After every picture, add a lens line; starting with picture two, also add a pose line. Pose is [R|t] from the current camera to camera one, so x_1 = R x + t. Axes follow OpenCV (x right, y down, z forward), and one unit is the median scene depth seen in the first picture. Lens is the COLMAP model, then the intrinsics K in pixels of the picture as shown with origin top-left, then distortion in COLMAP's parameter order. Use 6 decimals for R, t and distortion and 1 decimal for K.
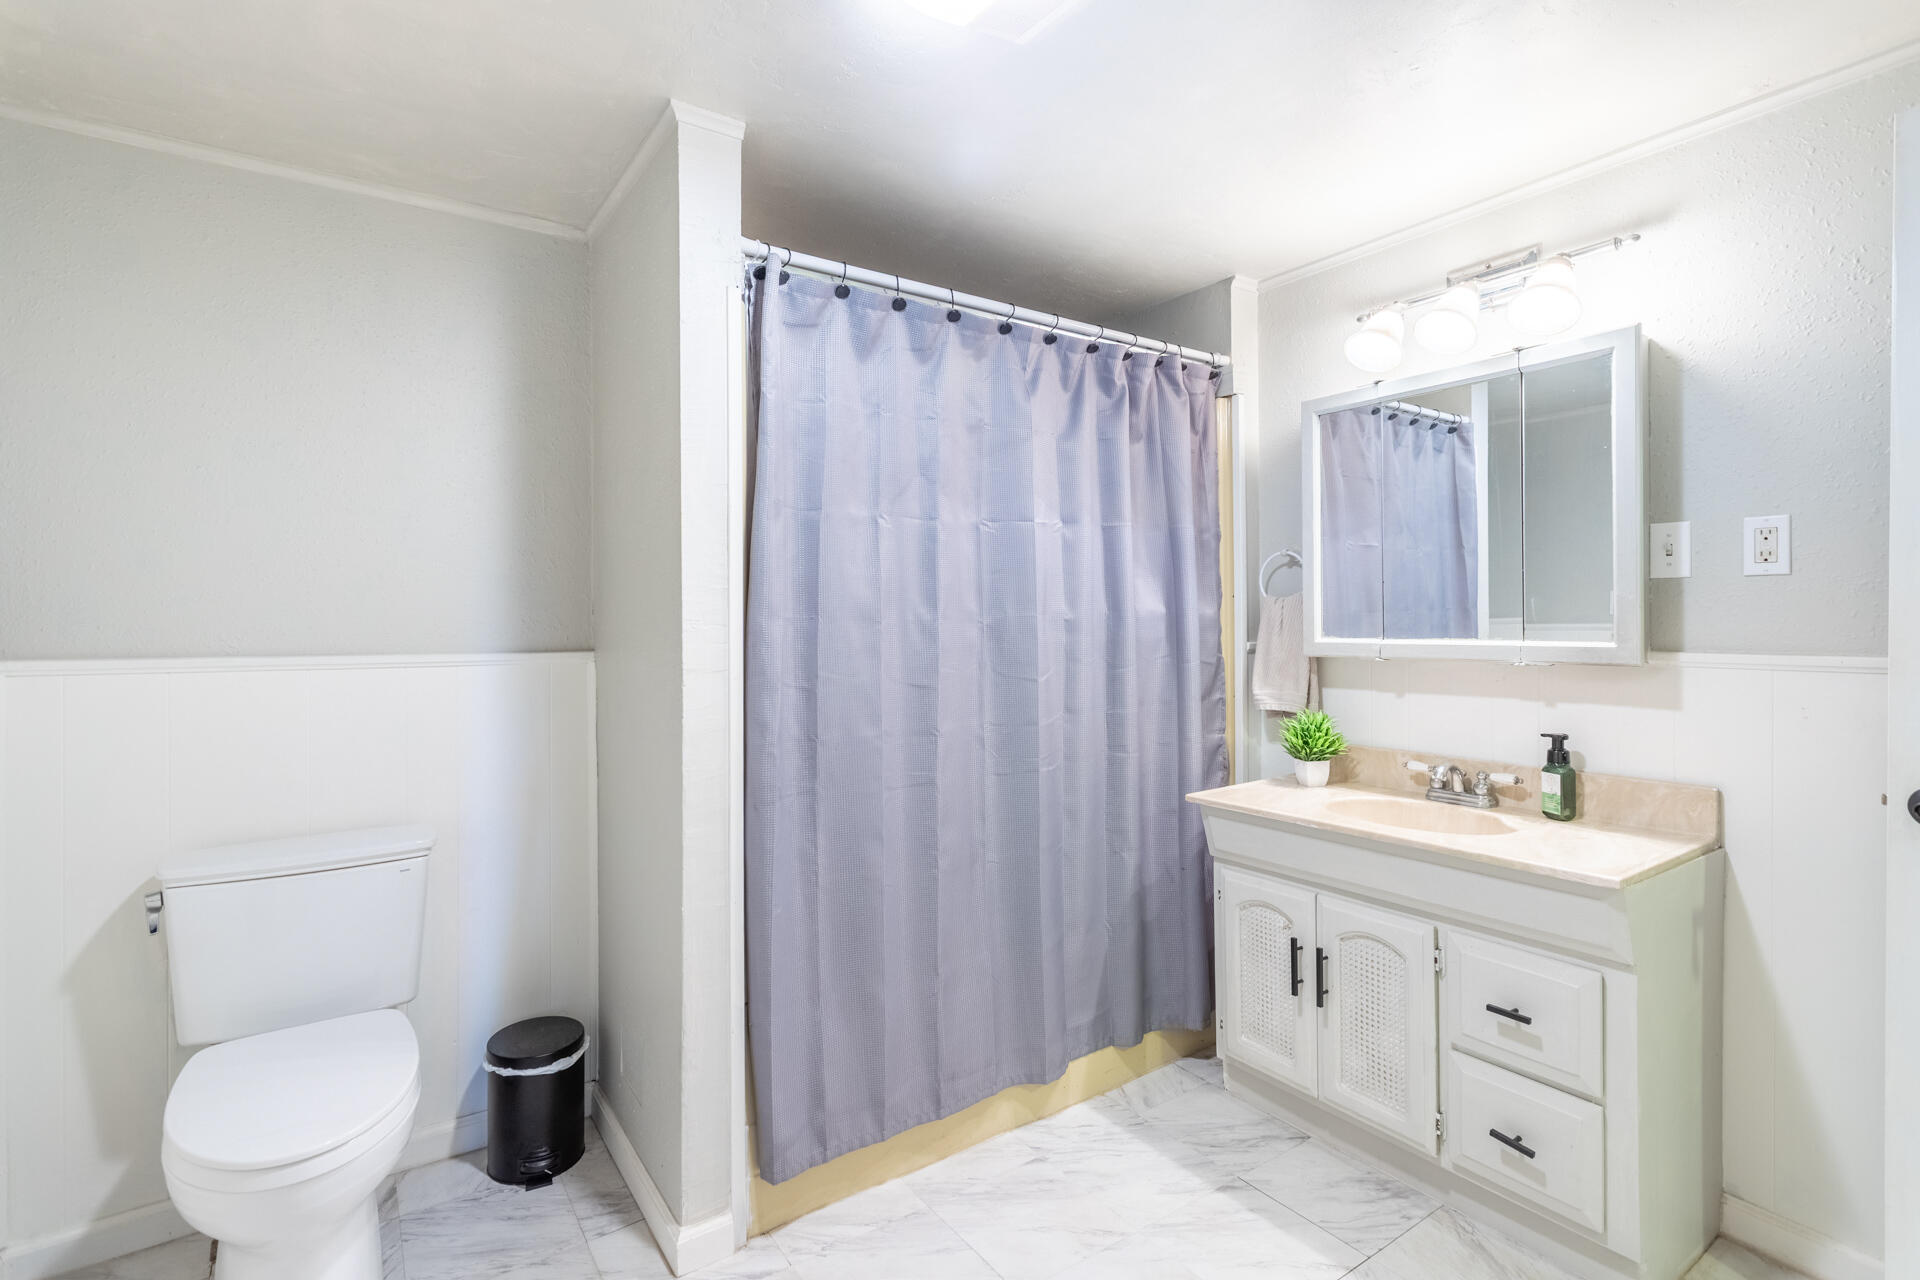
lens RADIAL K [[914.3, 0, 965.1], [0, 914.3, 625.5], [0, 0, 1]] dist [0.001708, 0.000372]
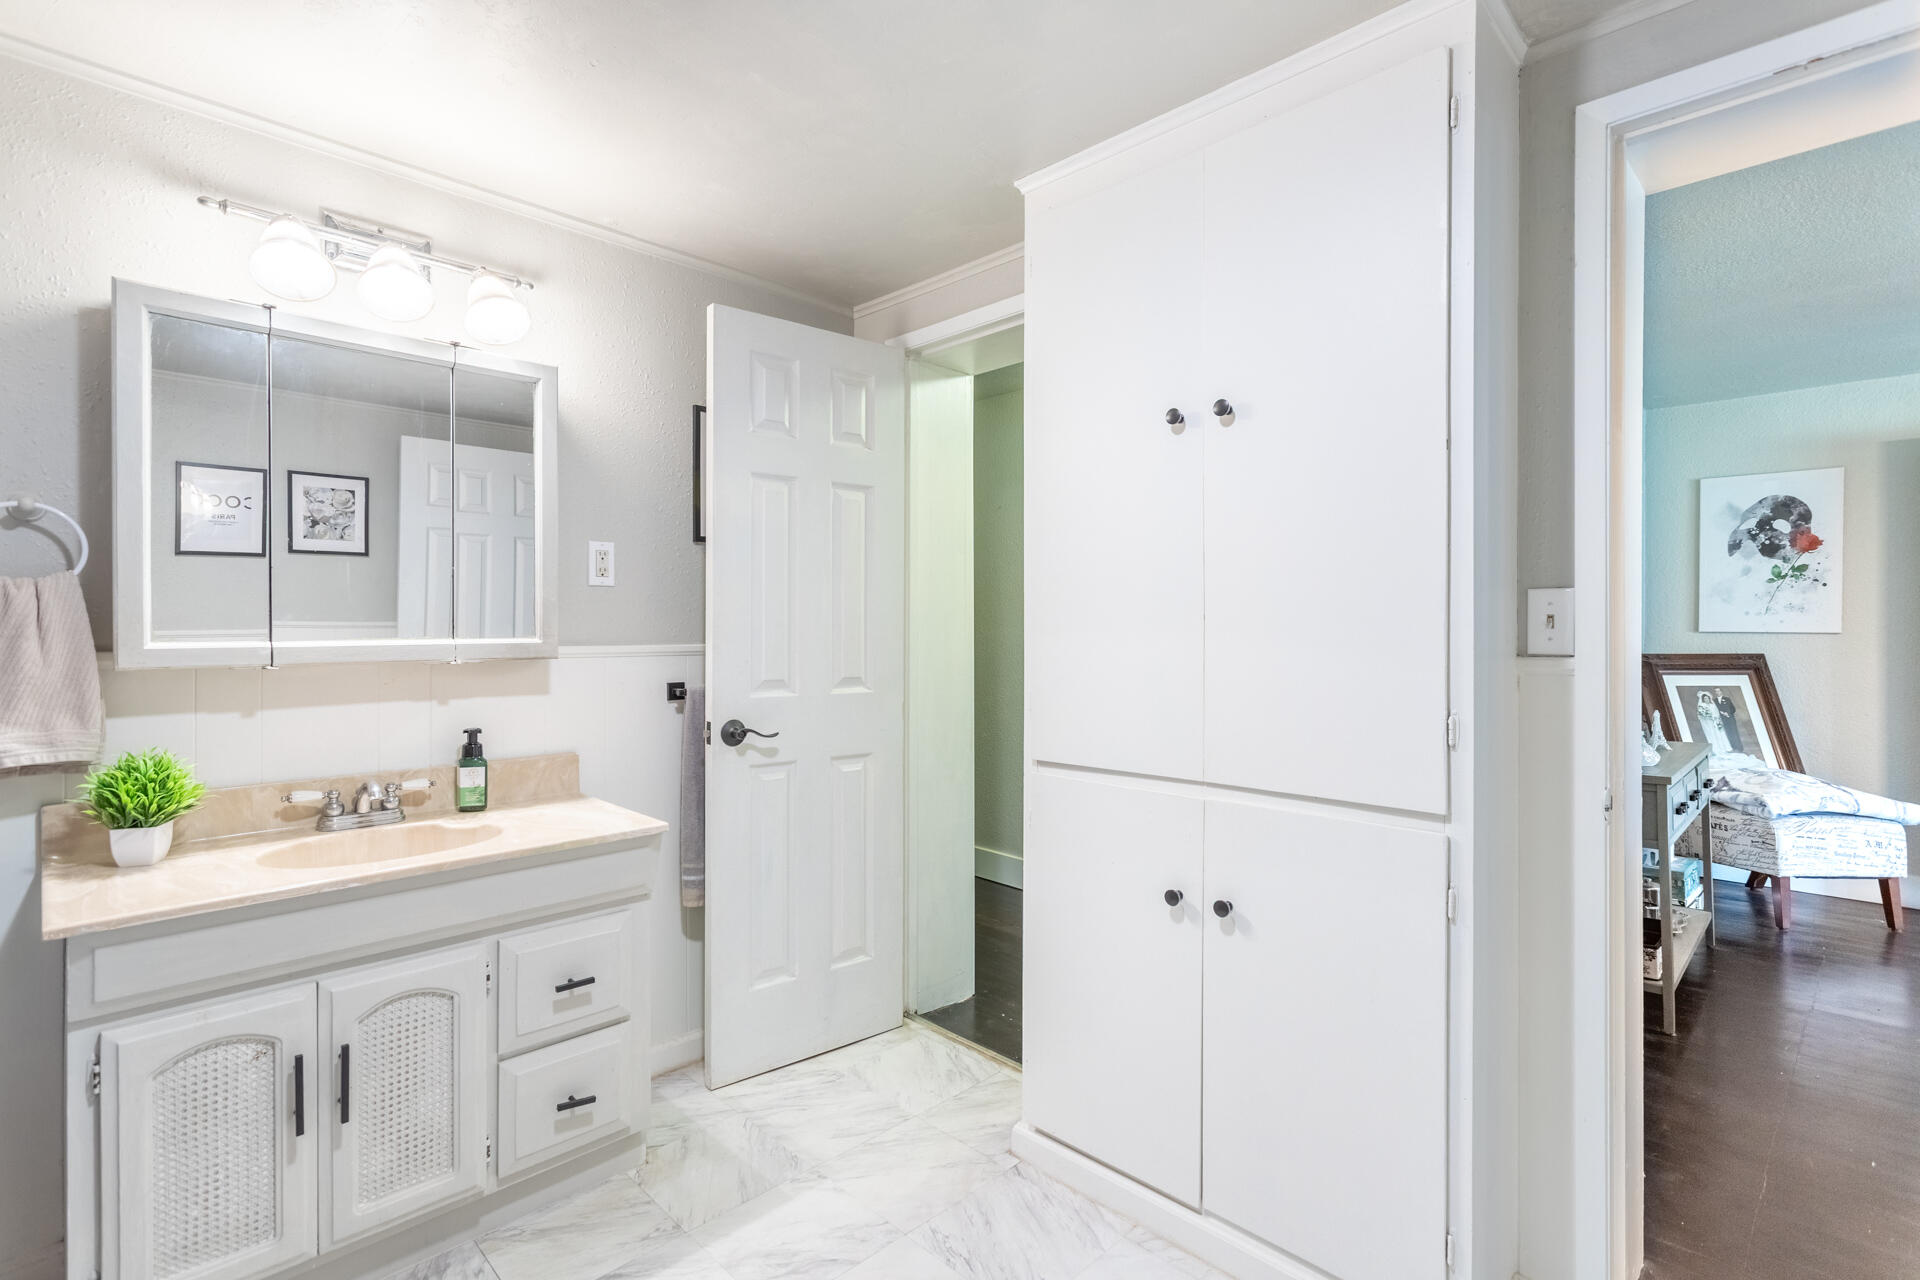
lens RADIAL K [[904.2, 0, 956.4], [0, 904.2, 631.5], [0, 0, 1]] dist [0.008474, 0.000463]
pose [[-0.179672, -0.004771, 0.983715, -0.462331], [0.003653, 0.999978, 0.005517, 0.005199], [-0.983720, 0.004585, -0.179651, 0.651139]]
